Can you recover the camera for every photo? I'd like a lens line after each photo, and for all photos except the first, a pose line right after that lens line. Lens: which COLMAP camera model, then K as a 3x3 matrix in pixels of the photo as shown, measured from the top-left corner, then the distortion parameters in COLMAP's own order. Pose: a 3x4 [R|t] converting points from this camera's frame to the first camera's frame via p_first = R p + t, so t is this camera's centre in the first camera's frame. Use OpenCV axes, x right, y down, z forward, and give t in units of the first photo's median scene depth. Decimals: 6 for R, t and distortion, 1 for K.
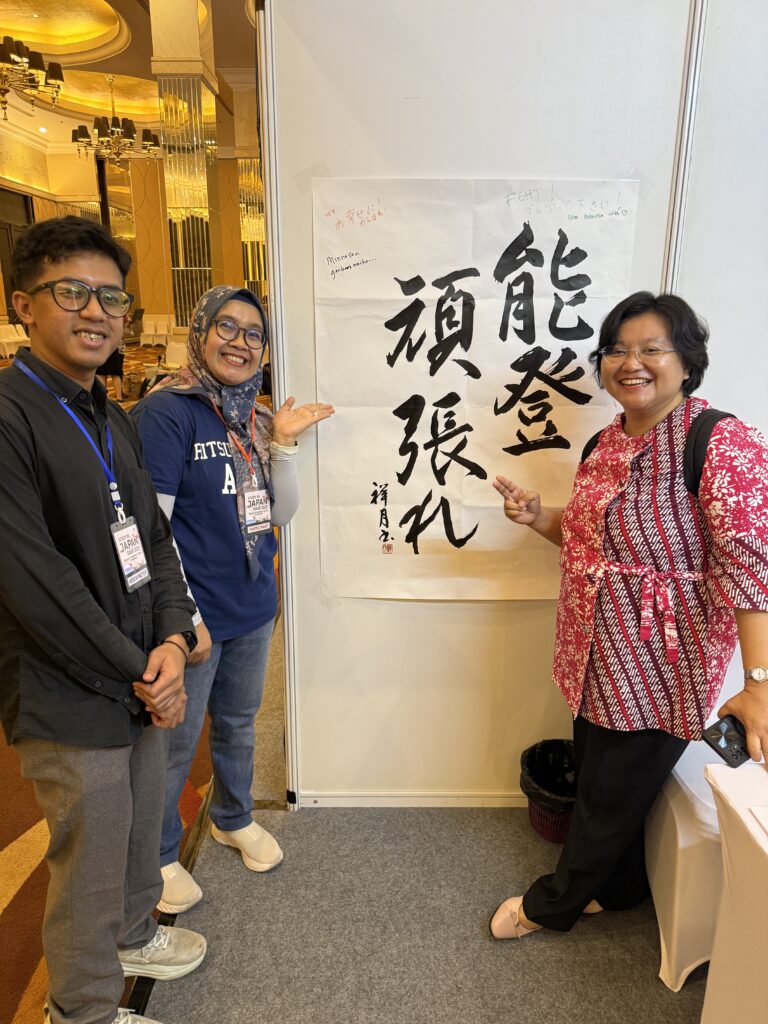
lens RADIAL K [[717.0, 0, 384.0], [0, 717.0, 512.0], [0, 0, 1]] dist [0.118684, -0.001479]
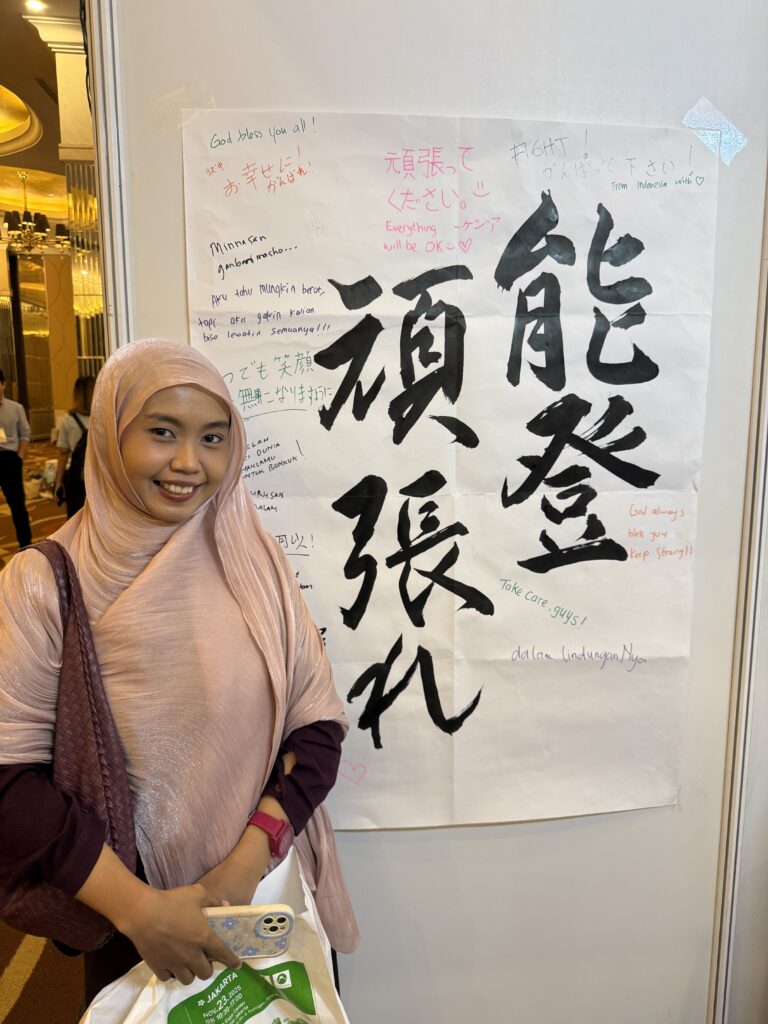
lens RADIAL K [[717.0, 0, 384.0], [0, 717.0, 512.0], [0, 0, 1]] dist [0.118684, -0.001479]
pose [[0.995475, -0.021826, 0.092481, 0.000166], [0.033415, 0.991508, -0.125678, -0.060080], [-0.088952, 0.128200, 0.987751, 0.428701]]
